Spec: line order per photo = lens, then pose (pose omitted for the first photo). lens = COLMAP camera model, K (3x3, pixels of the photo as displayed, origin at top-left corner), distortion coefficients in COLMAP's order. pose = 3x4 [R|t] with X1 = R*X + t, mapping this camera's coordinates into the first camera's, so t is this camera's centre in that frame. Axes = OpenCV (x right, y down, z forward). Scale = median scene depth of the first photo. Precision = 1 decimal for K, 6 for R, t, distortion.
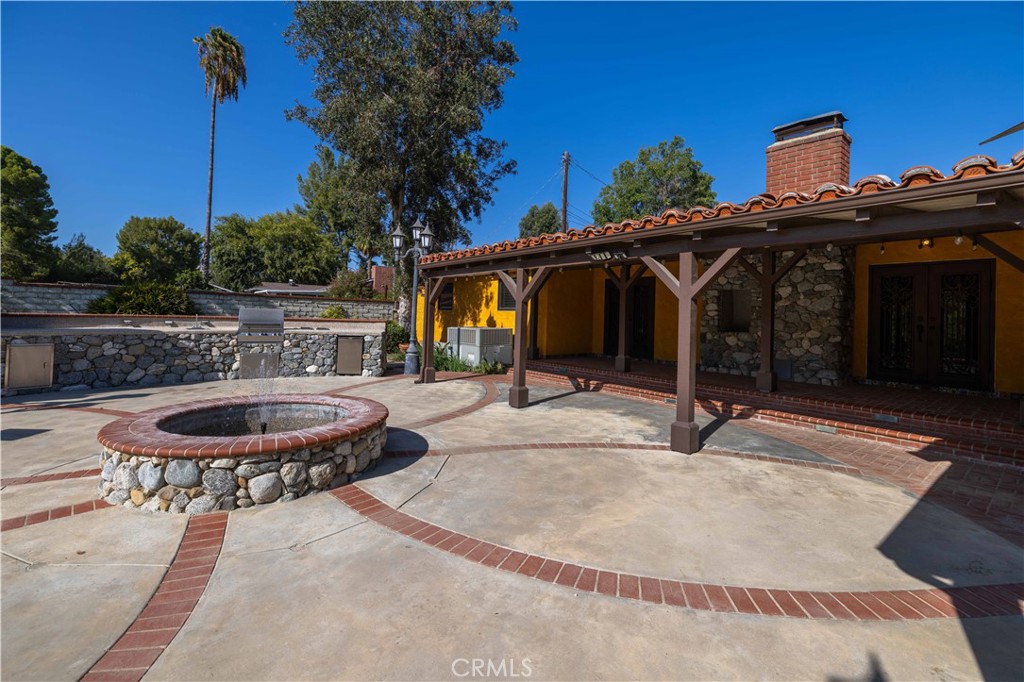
lens RADIAL K [[432.8, 0, 508.1], [0, 432.8, 332.1], [0, 0, 1]] dist [0.002146, 0.000146]
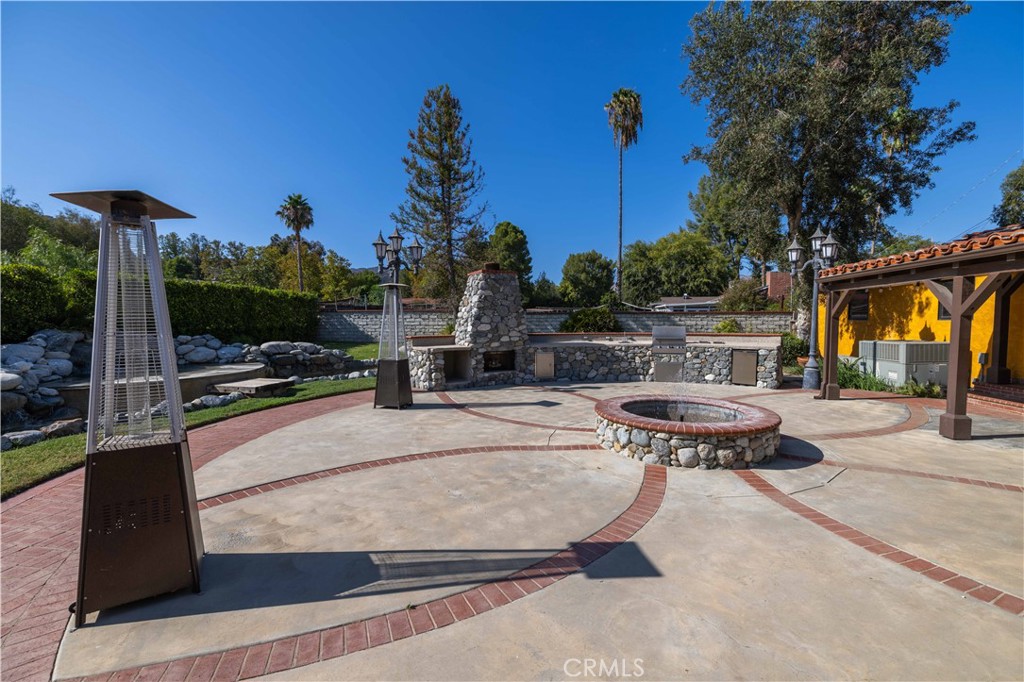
lens RADIAL K [[432.8, 0, 508.1], [0, 432.8, 332.1], [0, 0, 1]] dist [0.002146, 0.000146]
pose [[0.664002, -0.011687, -0.747639, 0.062305], [0.002508, 0.999907, -0.013404, -0.022900], [0.747726, 0.007026, 0.663970, -0.187669]]
